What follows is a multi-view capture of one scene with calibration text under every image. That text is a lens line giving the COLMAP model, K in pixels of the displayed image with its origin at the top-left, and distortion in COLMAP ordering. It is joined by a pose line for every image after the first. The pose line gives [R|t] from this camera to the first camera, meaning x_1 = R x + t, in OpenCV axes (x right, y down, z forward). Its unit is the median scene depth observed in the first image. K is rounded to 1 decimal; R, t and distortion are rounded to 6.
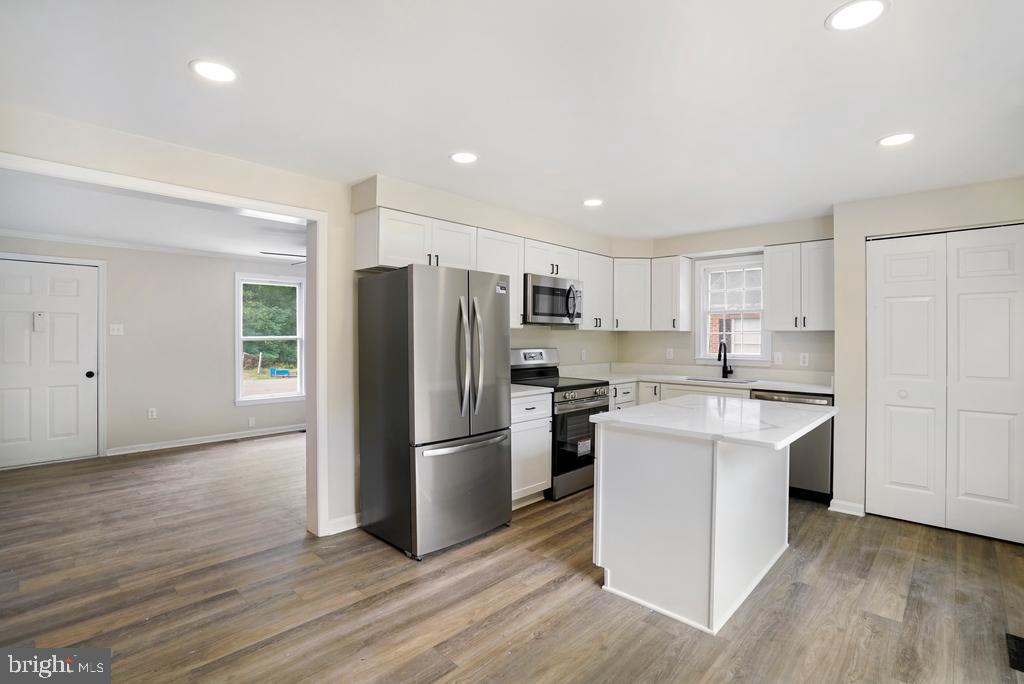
lens RADIAL K [[488.2, 0, 505.4], [0, 488.2, 336.6], [0, 0, 1]] dist [-0.035018, 0.007172]
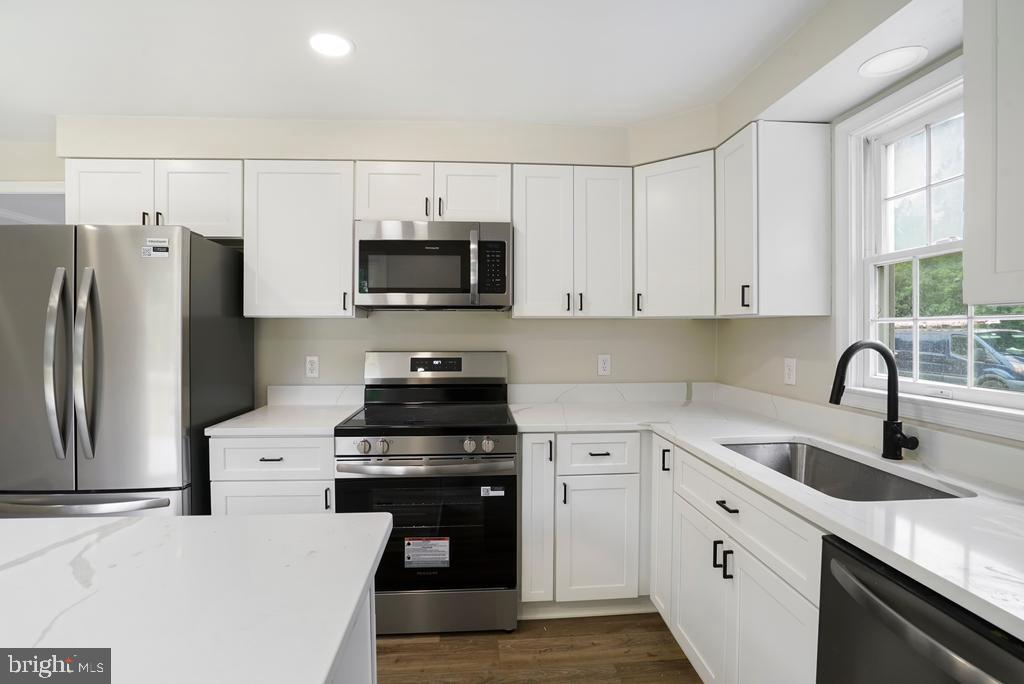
lens RADIAL K [[488.2, 0, 510.0], [0, 488.2, 337.1], [0, 0, 1]] dist [-0.035018, 0.007172]
pose [[0.735063, 0.009637, -0.677930, 0.522685], [0.003589, 0.999830, 0.018104, -0.001977], [0.677989, -0.015741, 0.734904, 0.649970]]
